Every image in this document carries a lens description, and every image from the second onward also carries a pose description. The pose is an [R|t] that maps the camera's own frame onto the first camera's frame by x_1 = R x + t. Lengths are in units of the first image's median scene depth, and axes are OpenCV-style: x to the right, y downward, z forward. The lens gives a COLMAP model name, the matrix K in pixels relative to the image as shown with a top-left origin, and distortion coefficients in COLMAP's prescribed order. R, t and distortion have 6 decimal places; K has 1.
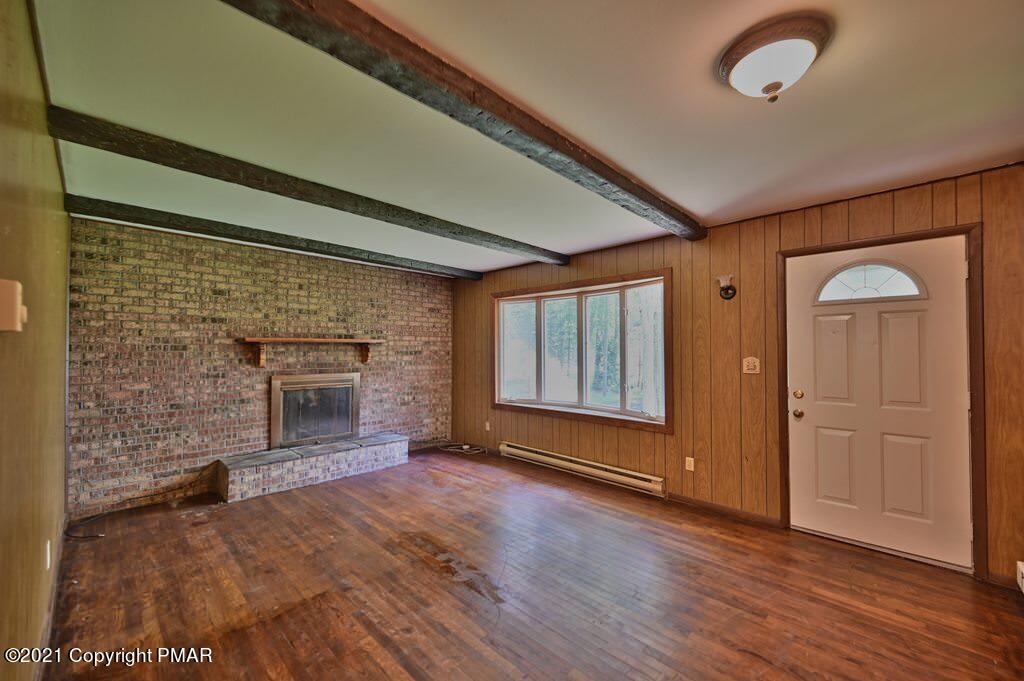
lens RADIAL K [[403.2, 0, 513.4], [0, 403.2, 343.7], [0, 0, 1]] dist [-0.000727, 0.000258]
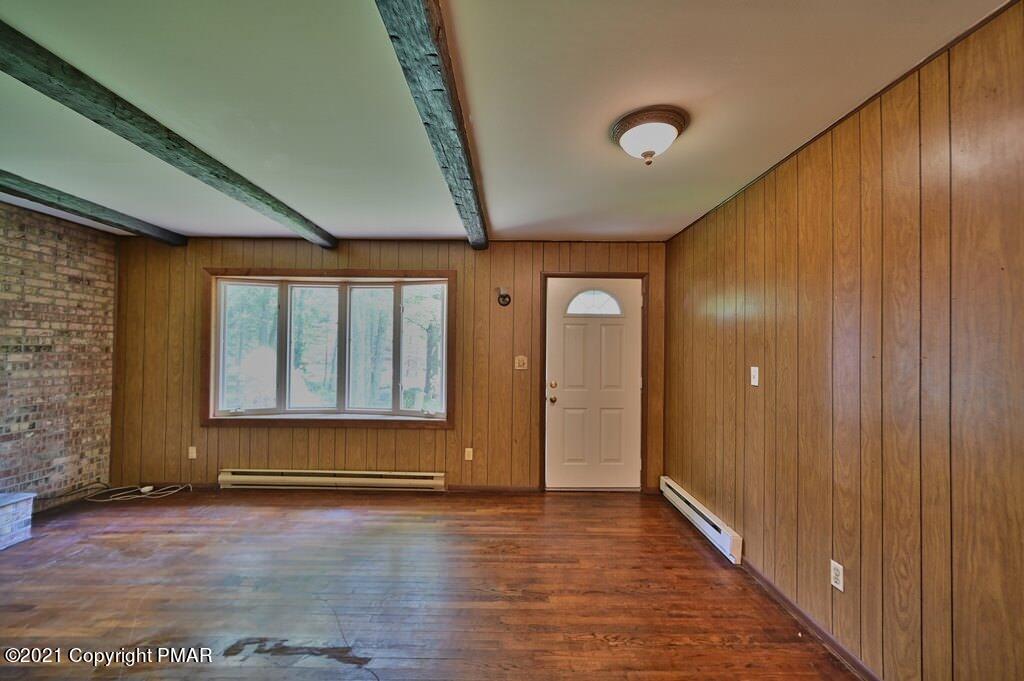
lens RADIAL K [[403.2, 0, 514.4], [0, 403.2, 343.3], [0, 0, 1]] dist [-0.000727, 0.000258]
pose [[0.716678, 0.021150, 0.697083, -0.236662], [-0.023039, 0.999712, -0.006645, 0.003841], [-0.697023, -0.011298, 0.716959, 0.137617]]
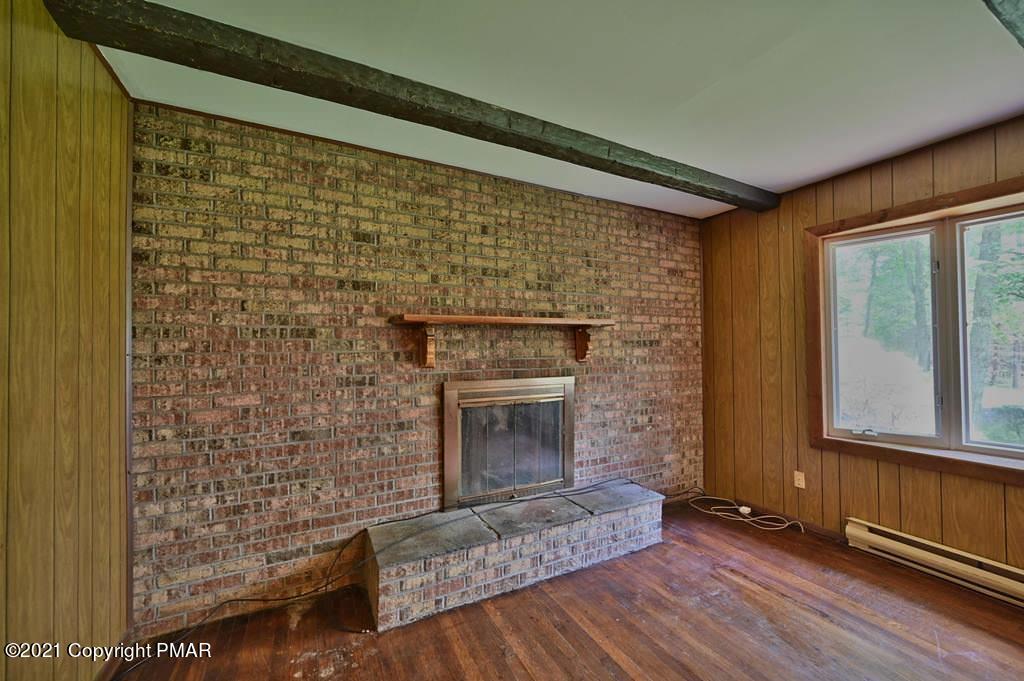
lens RADIAL K [[403.2, 0, 515.5], [0, 403.2, 342.7], [0, 0, 1]] dist [-0.000727, 0.000258]
pose [[0.948542, -0.011809, -0.316432, -0.374422], [0.013016, 0.999914, 0.001700, 0.027651], [0.316385, -0.005731, 0.948614, 0.568474]]
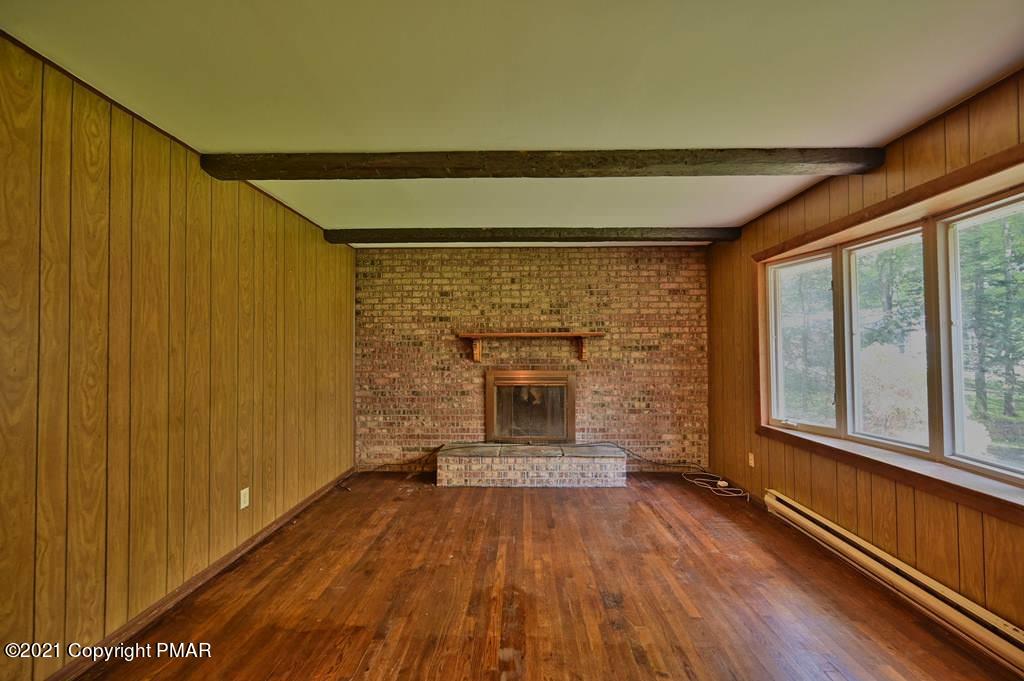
lens RADIAL K [[403.2, 0, 512.7], [0, 403.2, 342.7], [0, 0, 1]] dist [-0.000727, 0.000258]
pose [[0.679427, -0.016541, -0.733557, 0.233147], [0.016444, 0.999838, -0.007315, 0.020554], [0.733559, -0.007093, 0.679589, 0.413256]]
